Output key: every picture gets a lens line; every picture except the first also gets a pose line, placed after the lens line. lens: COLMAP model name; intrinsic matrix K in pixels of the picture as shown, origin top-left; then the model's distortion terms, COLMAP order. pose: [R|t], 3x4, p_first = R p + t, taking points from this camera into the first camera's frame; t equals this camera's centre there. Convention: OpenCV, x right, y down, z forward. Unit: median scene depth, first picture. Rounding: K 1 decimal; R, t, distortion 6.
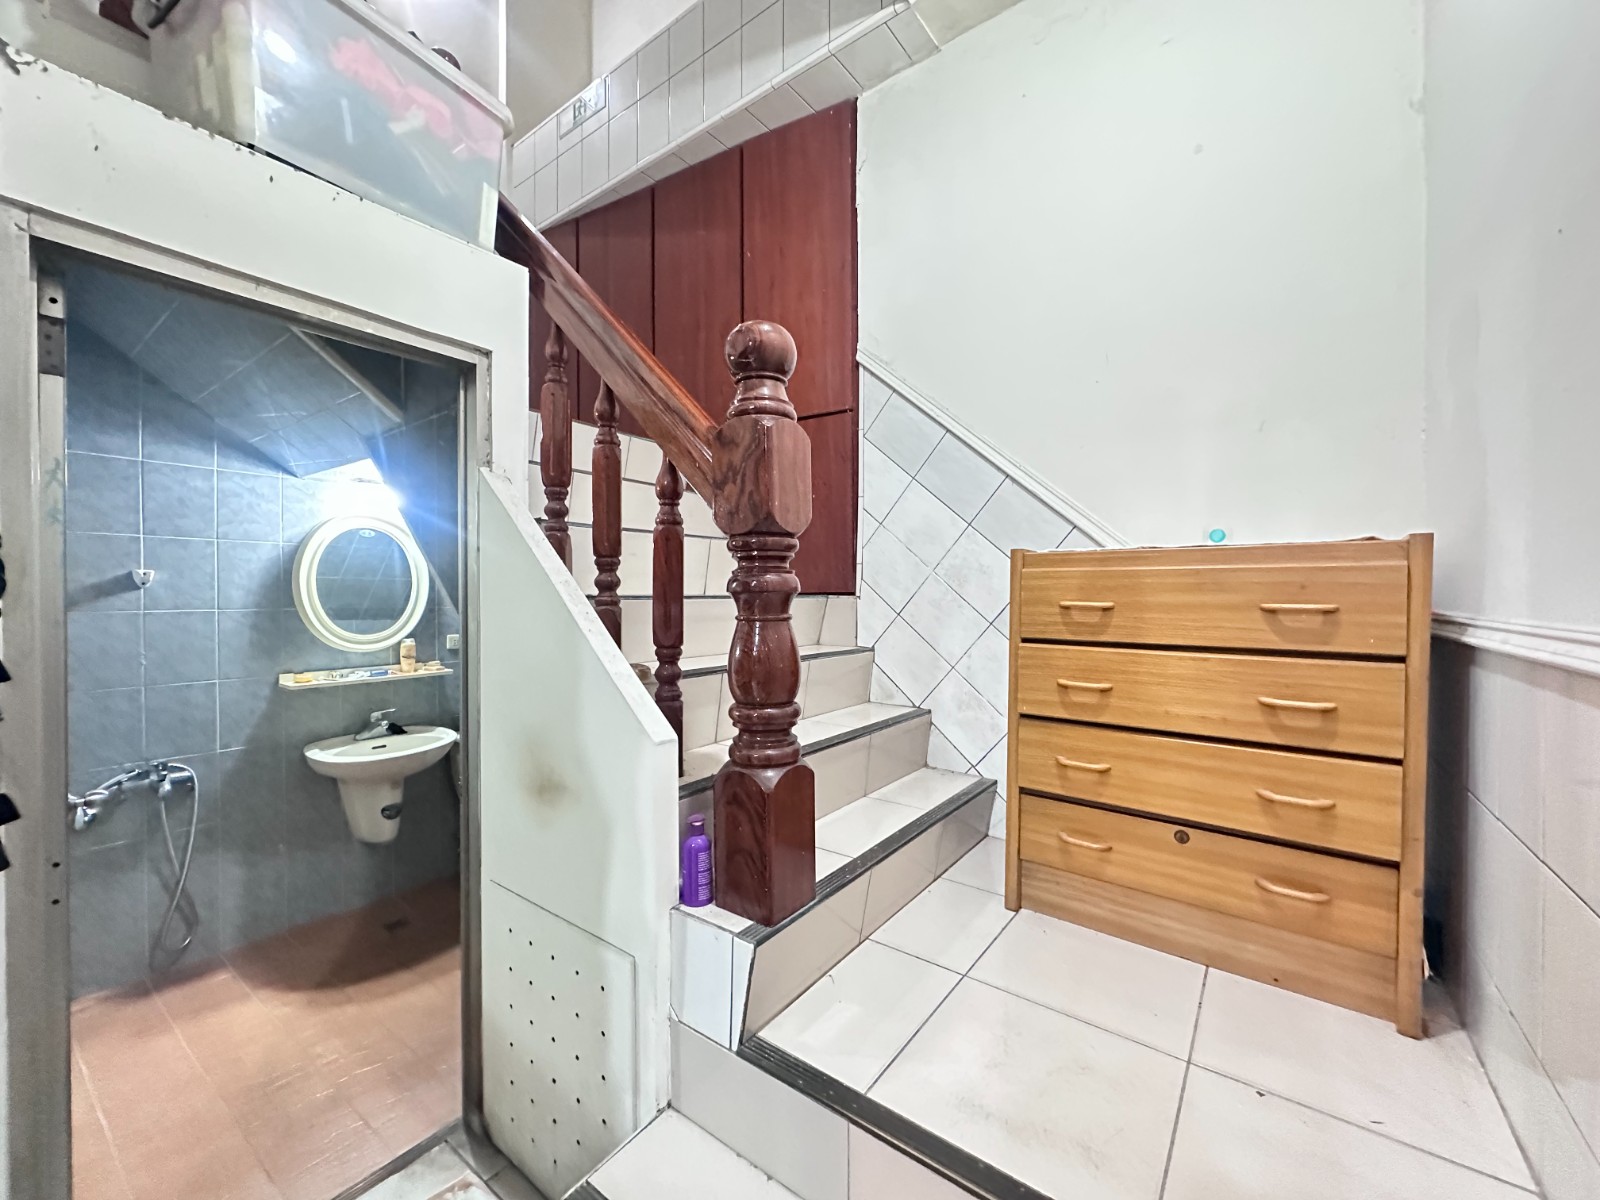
lens RADIAL K [[633.9, 0, 799.0], [0, 633.9, 596.0], [0, 0, 1]] dist [-0.001151, -0.000346]
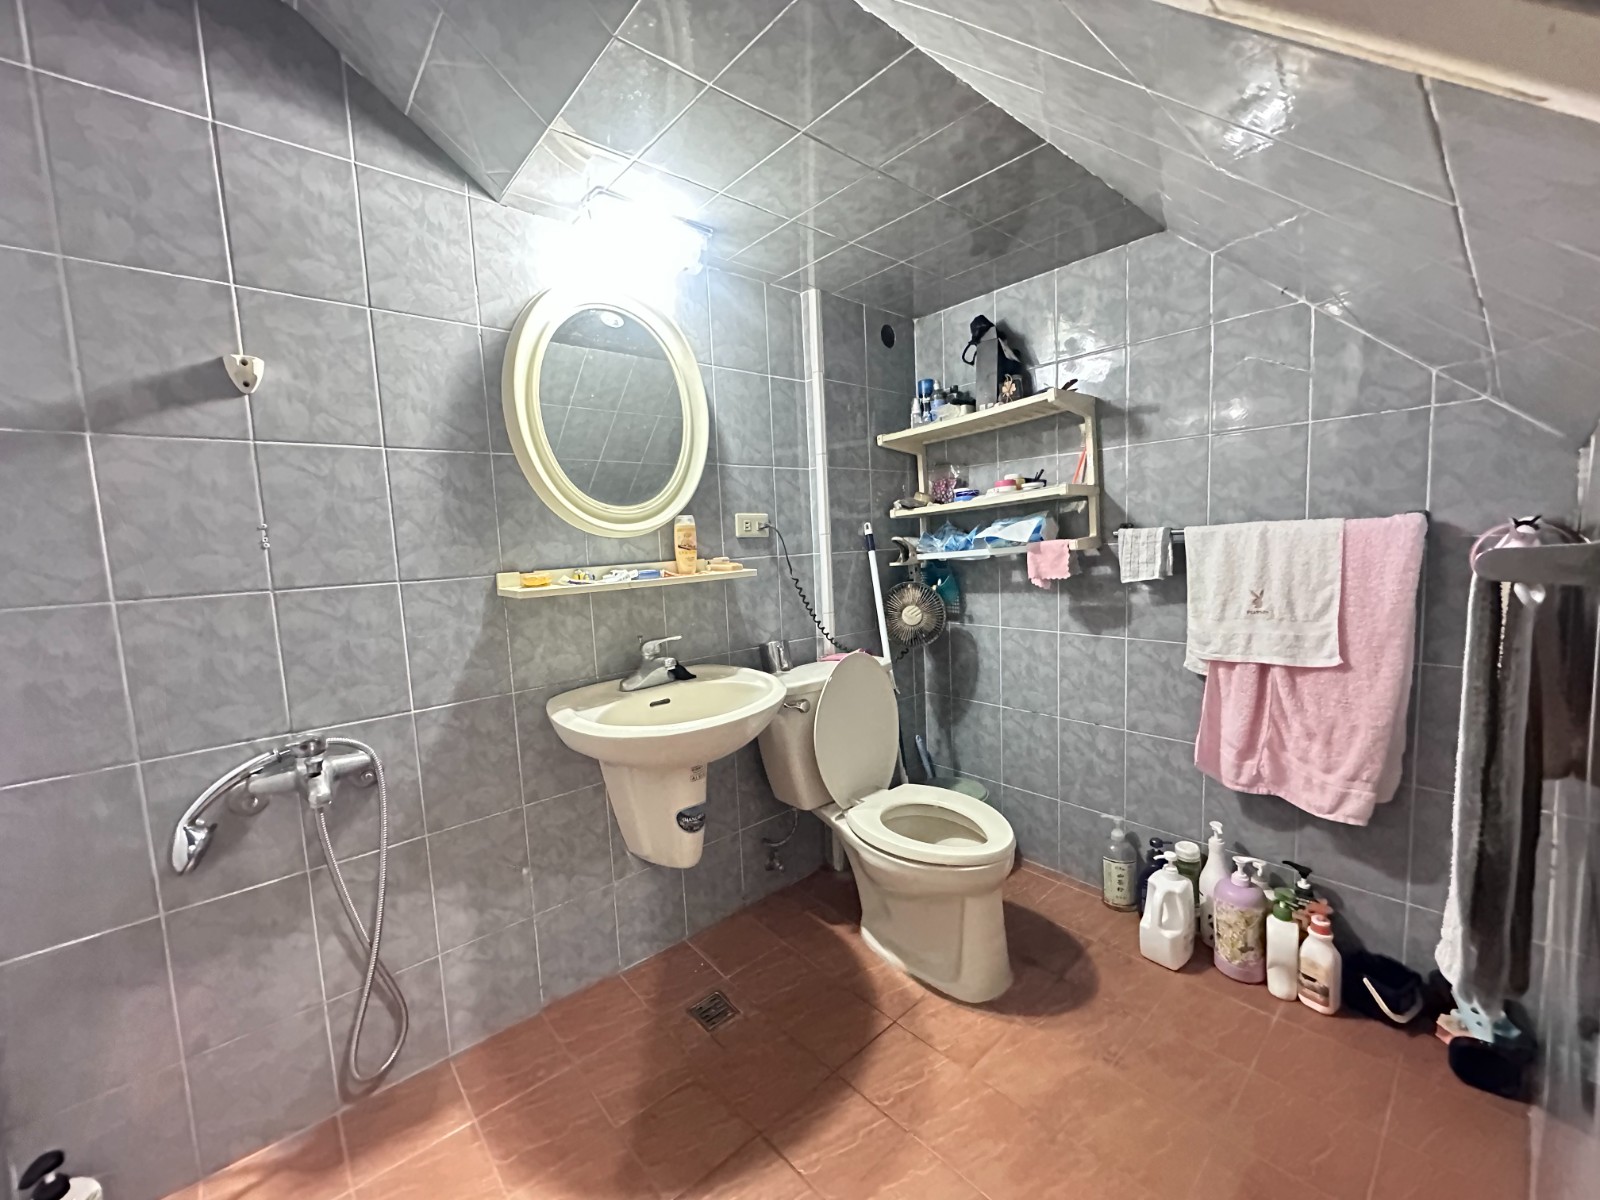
lens RADIAL K [[633.9, 0, 798.4], [0, 633.9, 593.4], [0, 0, 1]] dist [-0.001151, -0.000346]
pose [[0.972993, -0.017242, -0.230190, -0.450769], [0.040134, 0.994654, 0.095140, 0.101567], [0.227319, -0.101809, 0.968484, 0.538469]]
